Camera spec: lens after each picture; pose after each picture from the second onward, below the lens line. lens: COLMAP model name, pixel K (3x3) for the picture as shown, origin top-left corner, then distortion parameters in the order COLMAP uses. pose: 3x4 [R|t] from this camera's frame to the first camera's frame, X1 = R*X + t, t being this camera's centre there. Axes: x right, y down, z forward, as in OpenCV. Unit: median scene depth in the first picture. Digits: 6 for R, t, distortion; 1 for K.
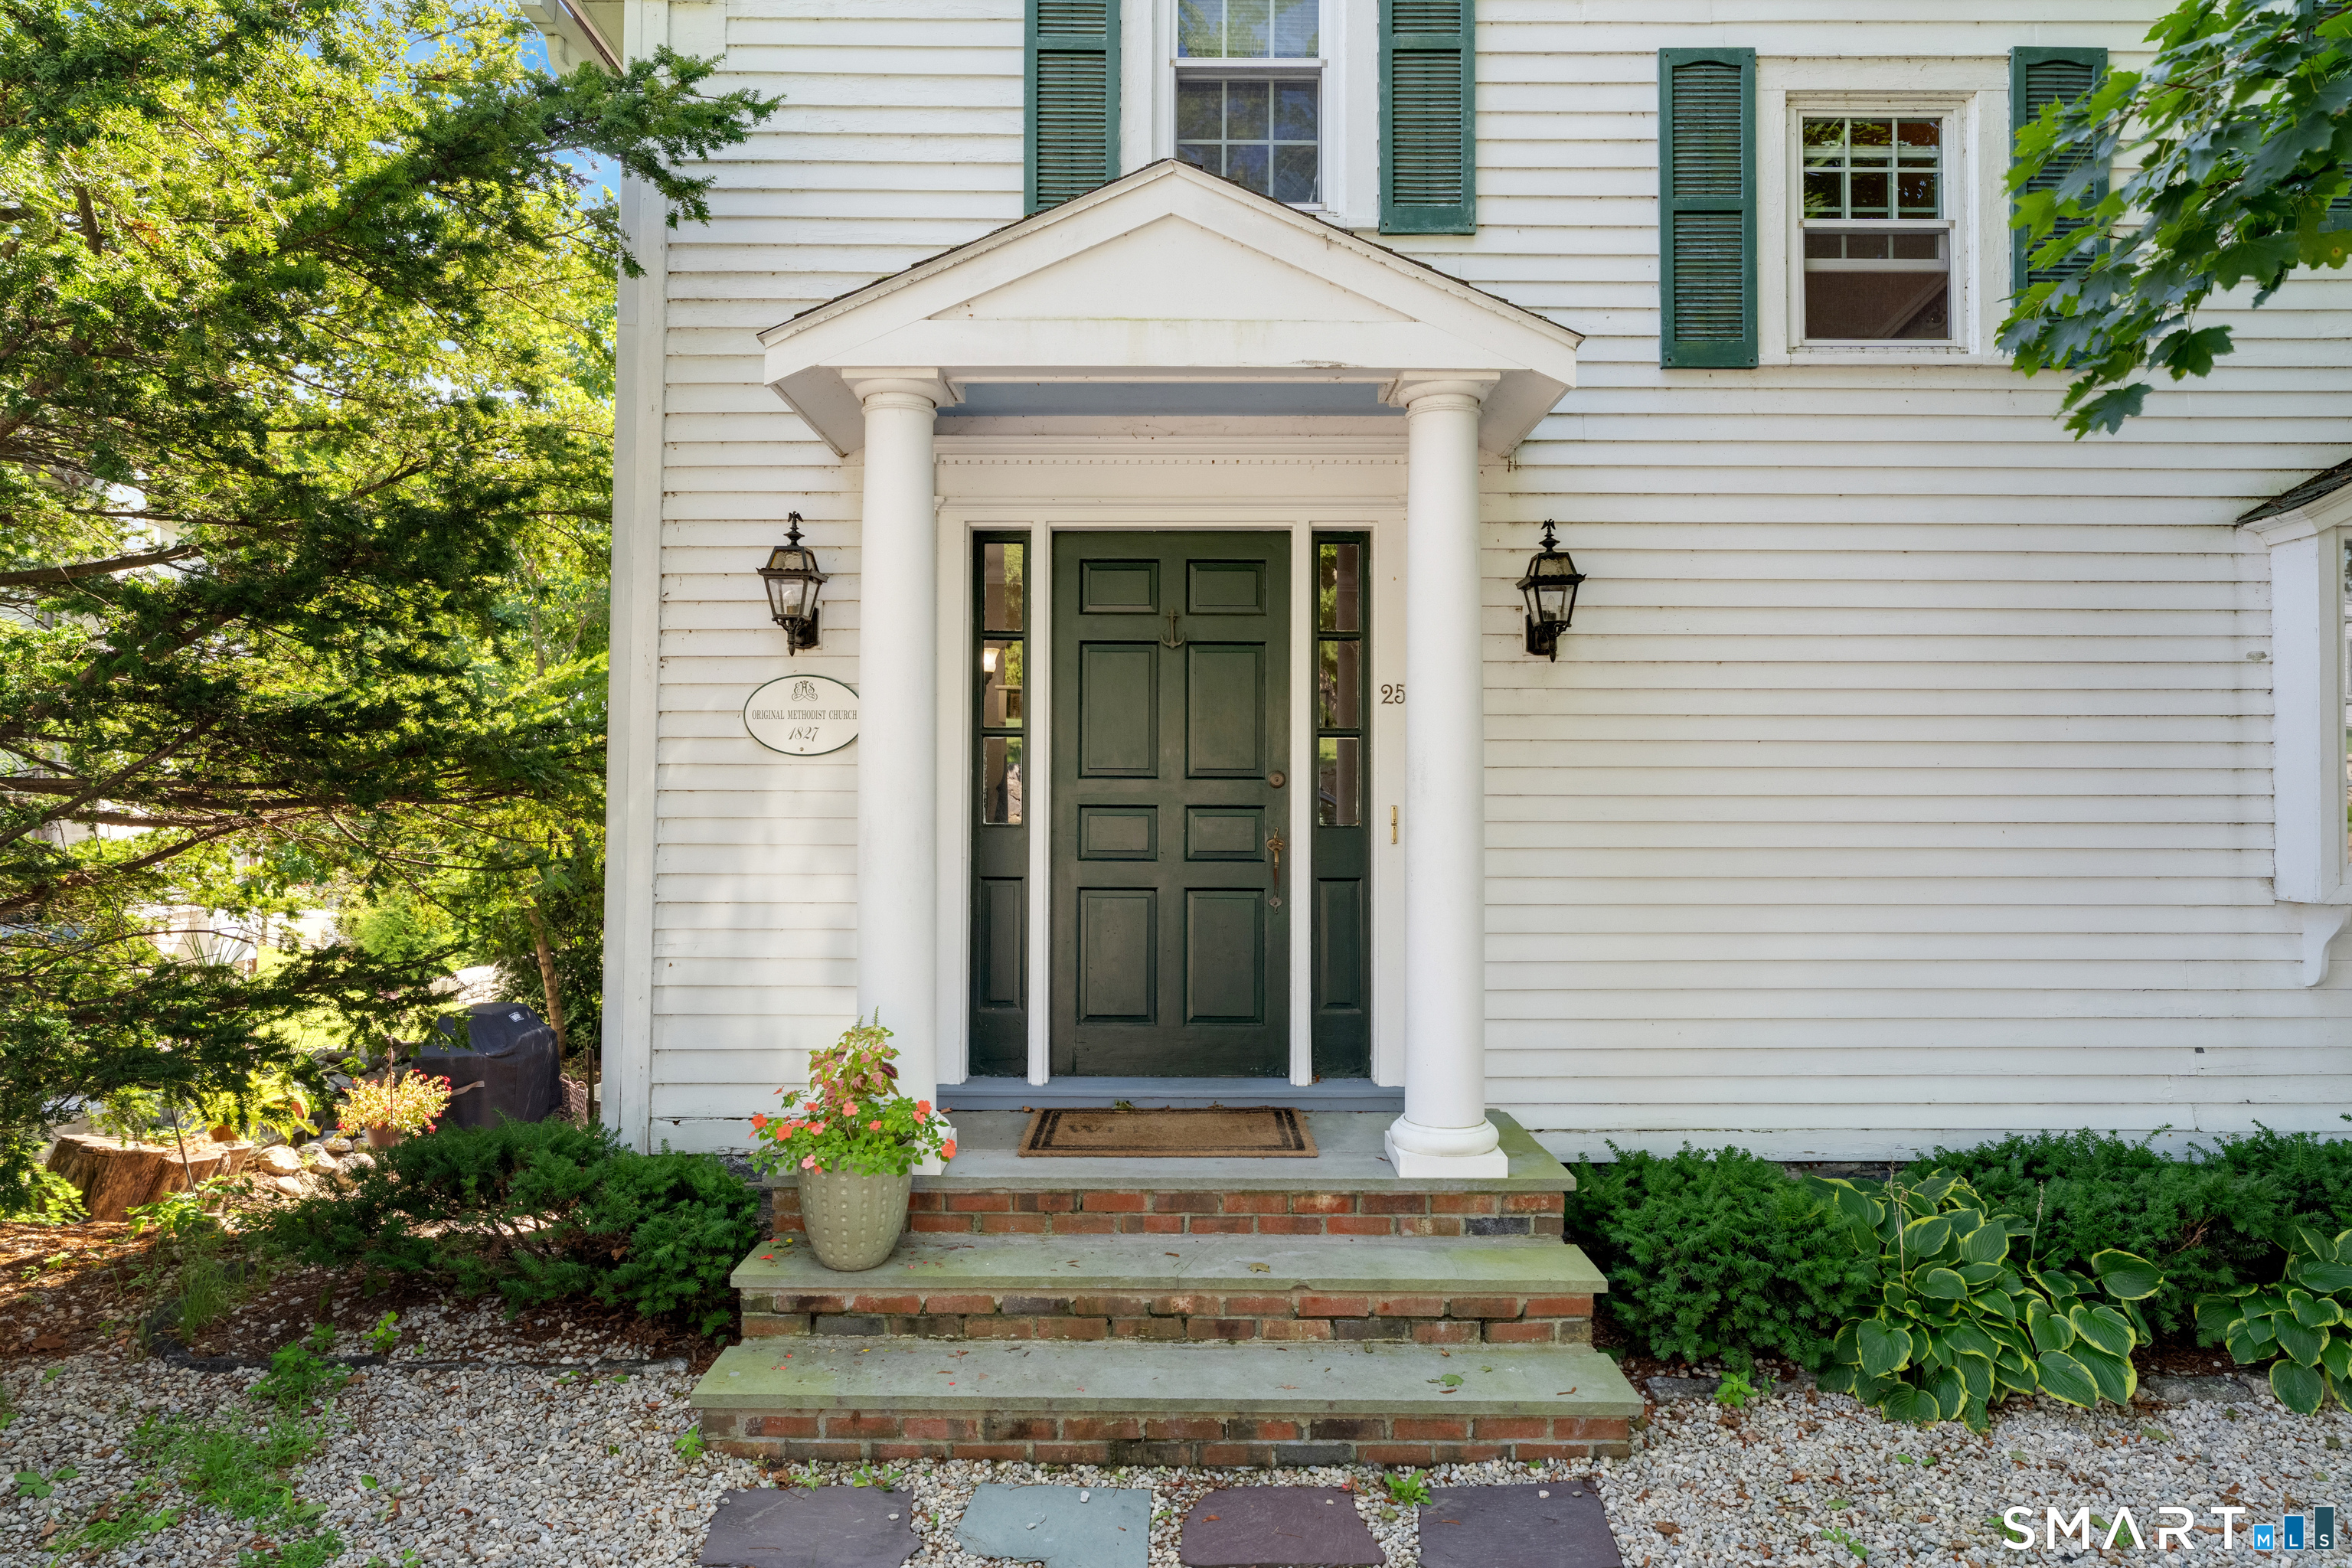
lens RADIAL K [[1455.0, 0, 1139.9], [0, 1455.0, 779.1], [0, 0, 1]] dist [-0.002898, 0.007448]
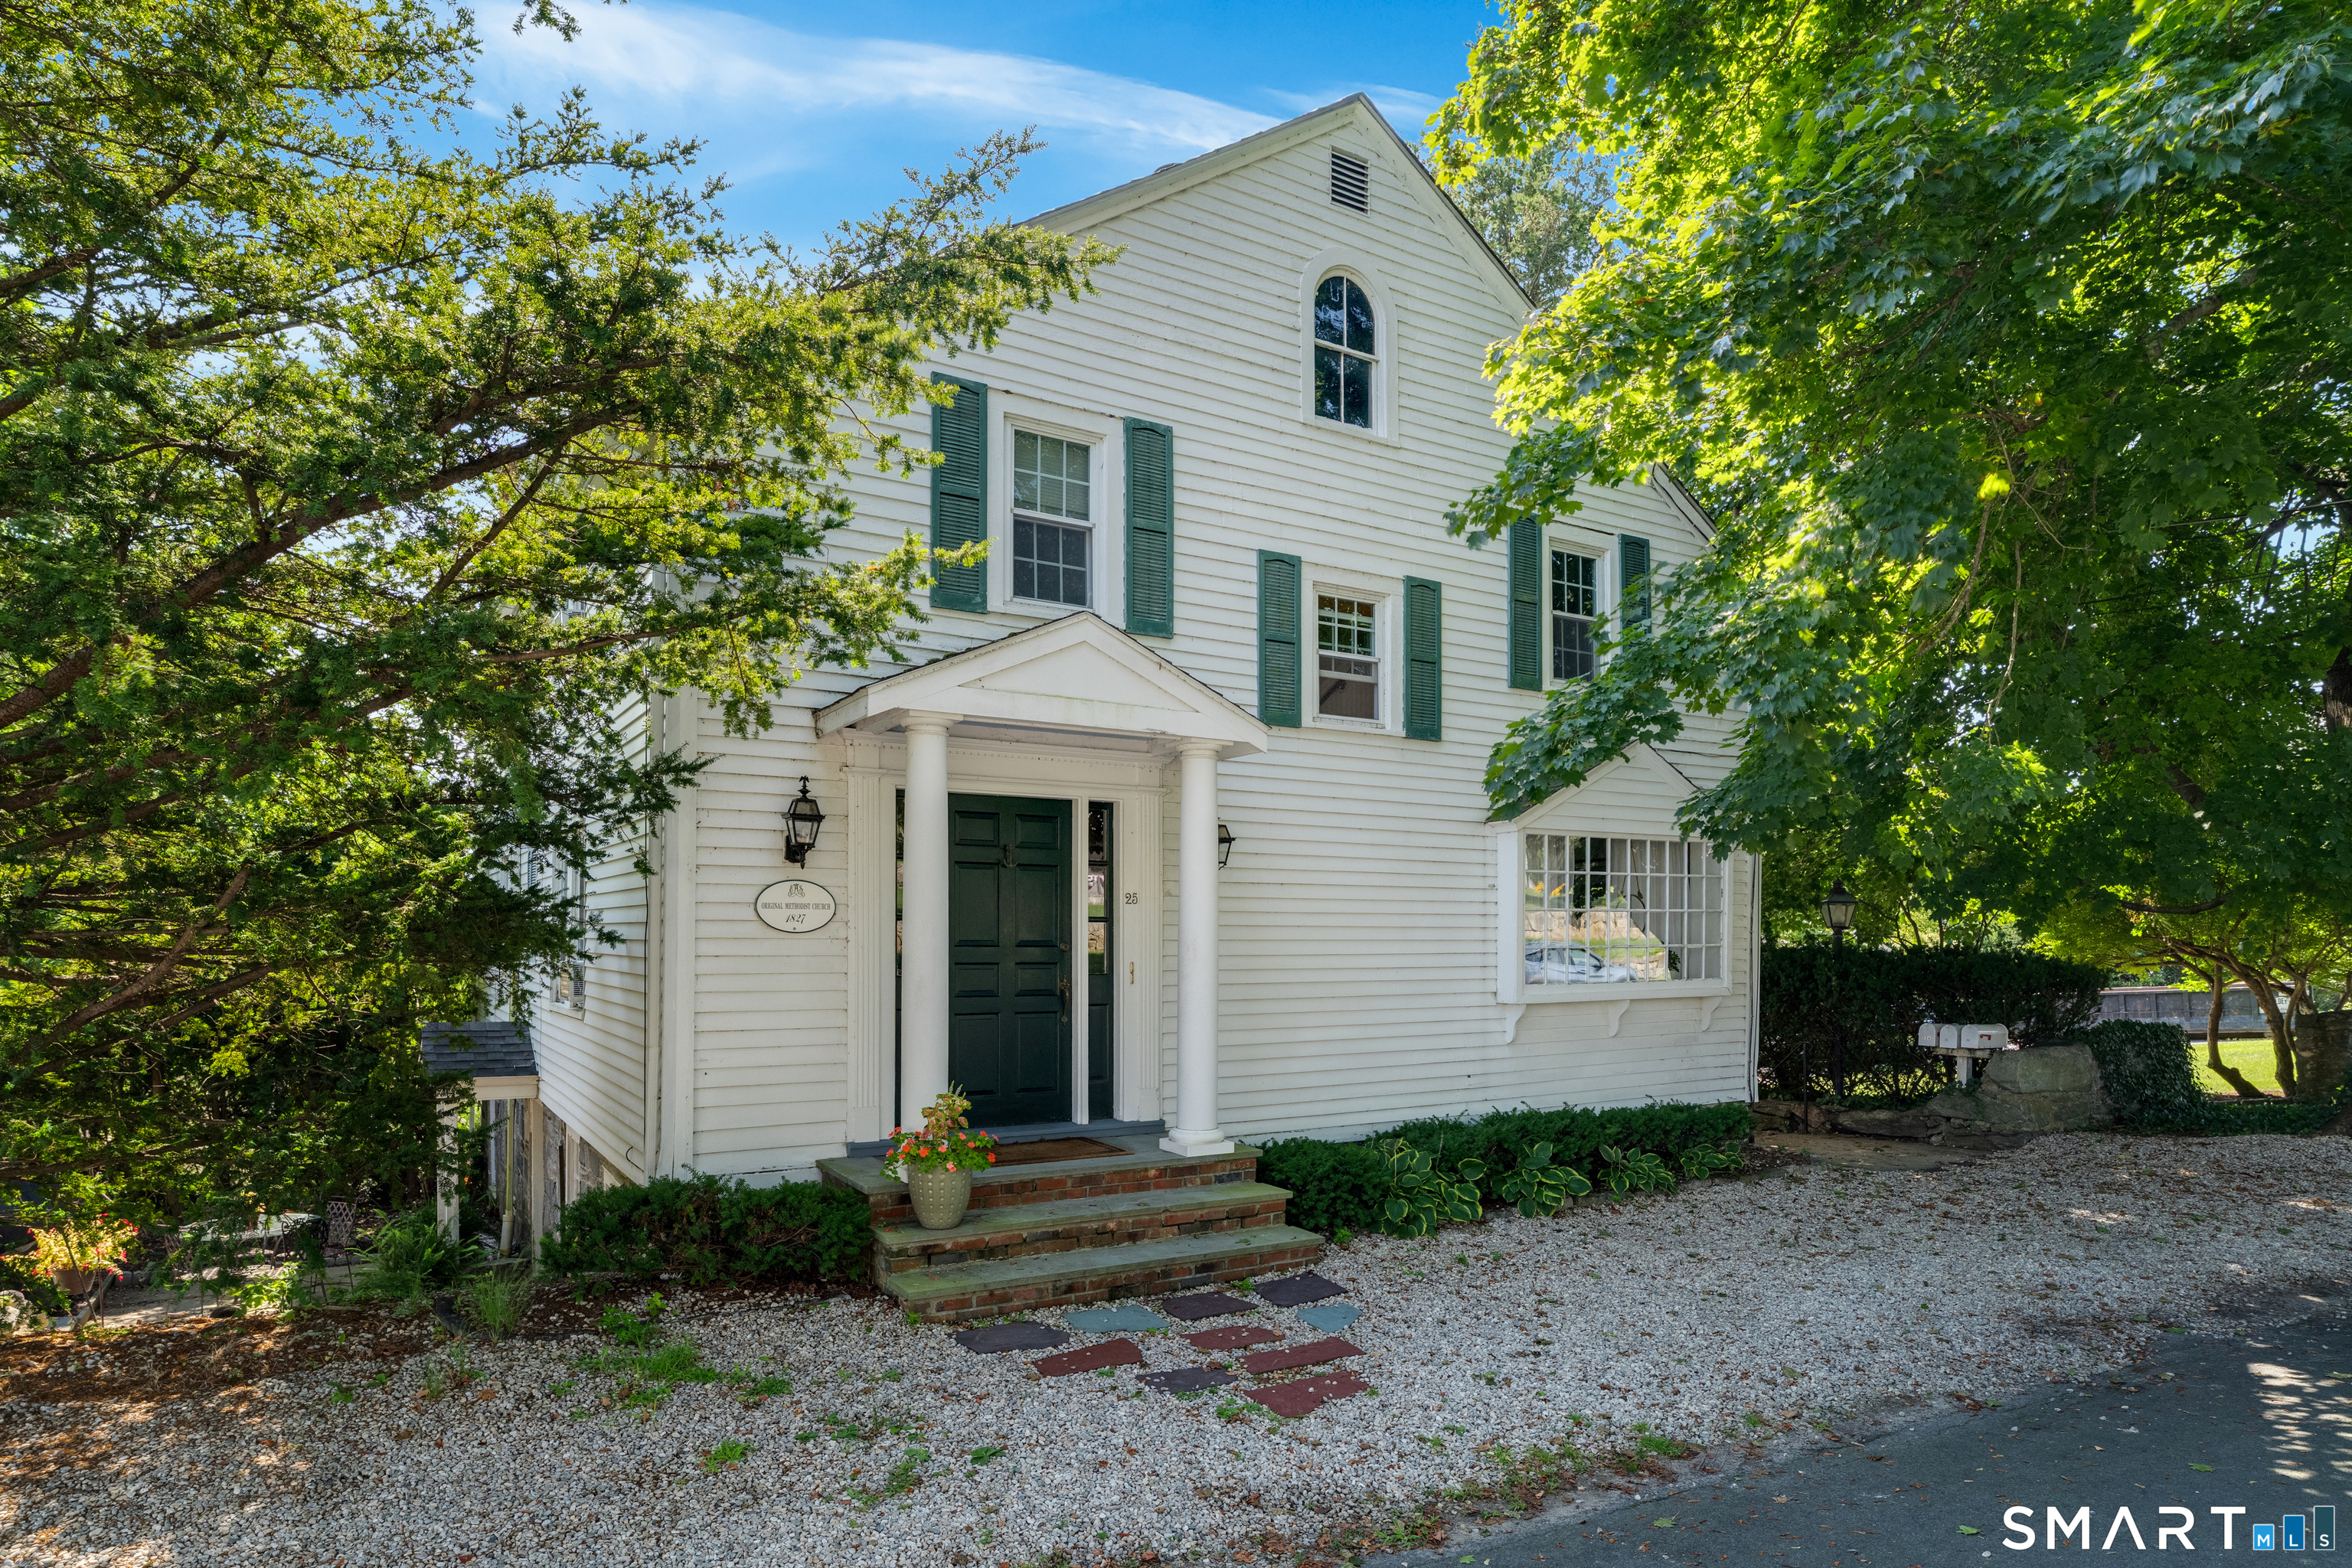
lens RADIAL K [[1448.4, 0, 1187.2], [0, 1448.4, 954.4], [0, 0, 1]] dist [-0.003364, 0.008610]
pose [[0.842229, -0.006872, 0.539076, -0.750765], [-0.008610, 0.999620, 0.026195, -0.039461], [-0.539051, -0.026704, 0.841850, -0.534759]]
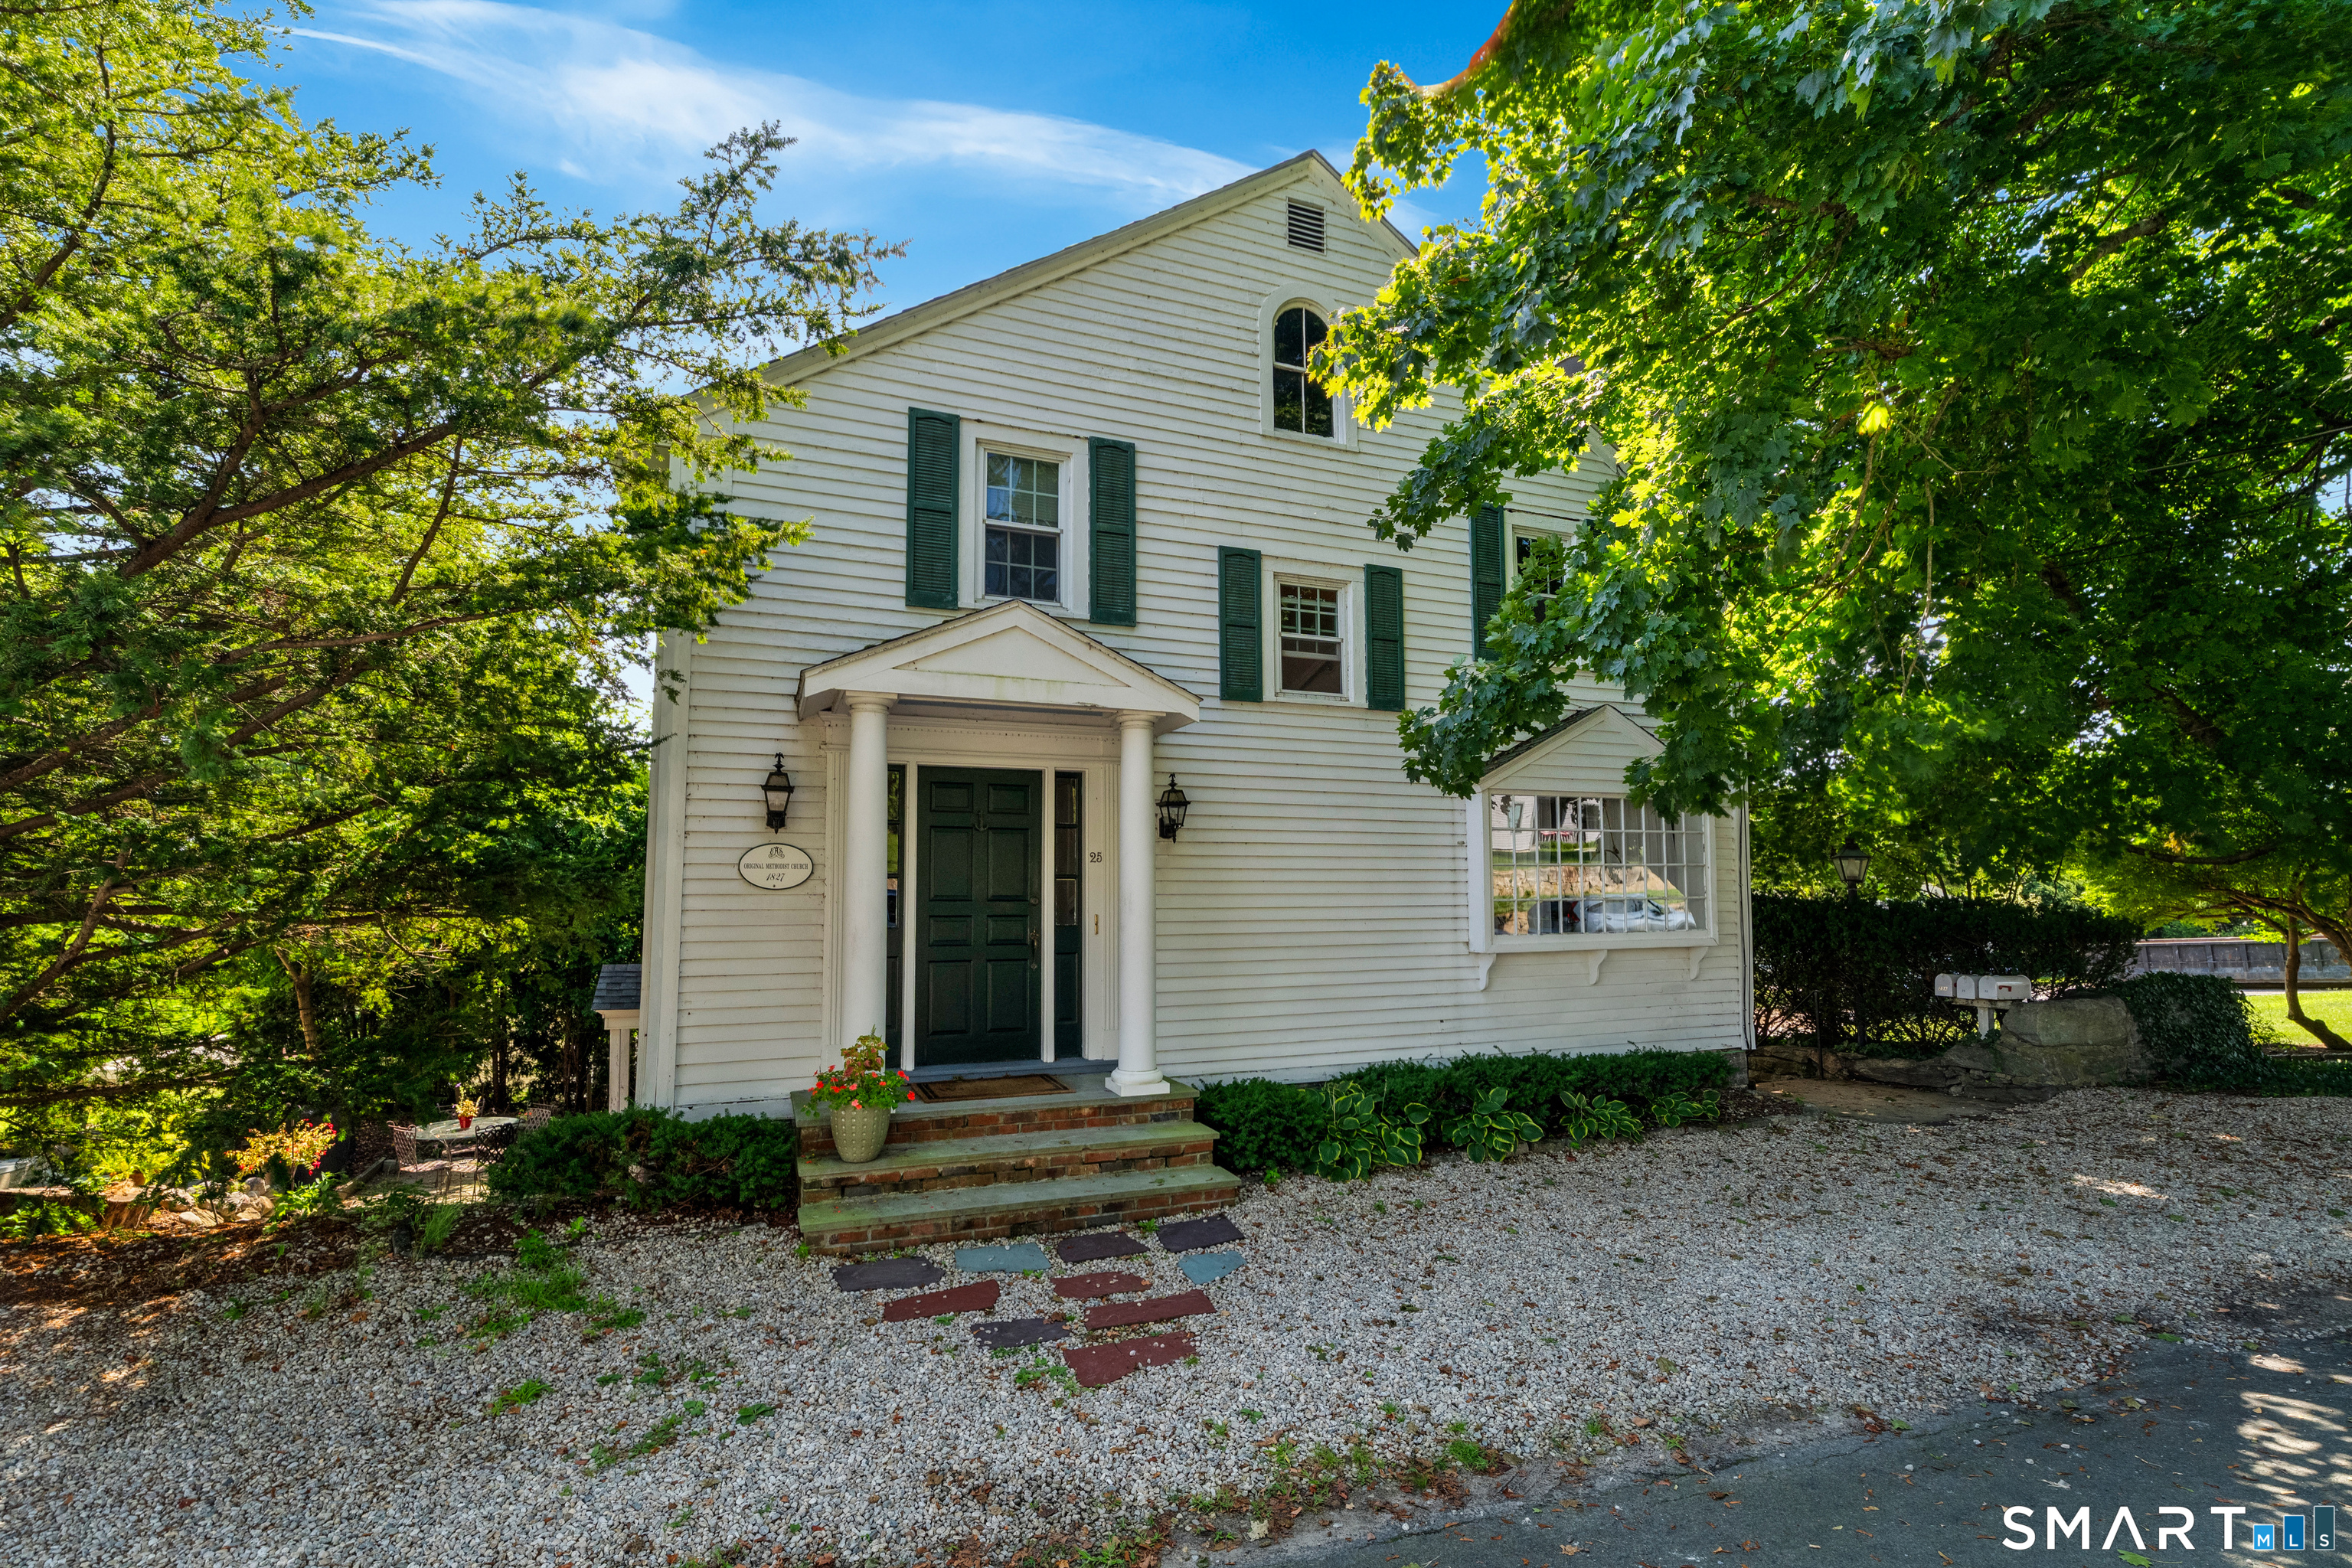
lens RADIAL K [[1137.9, 0, 1162.1], [0, 1137.9, 818.7], [0, 0, 1]] dist [0.012070, -0.002916]
pose [[0.925011, 0.020513, 0.379386, -0.342999], [-0.001039, 0.998674, -0.051465, -0.033260], [-0.379939, 0.047211, 0.923806, -0.471658]]
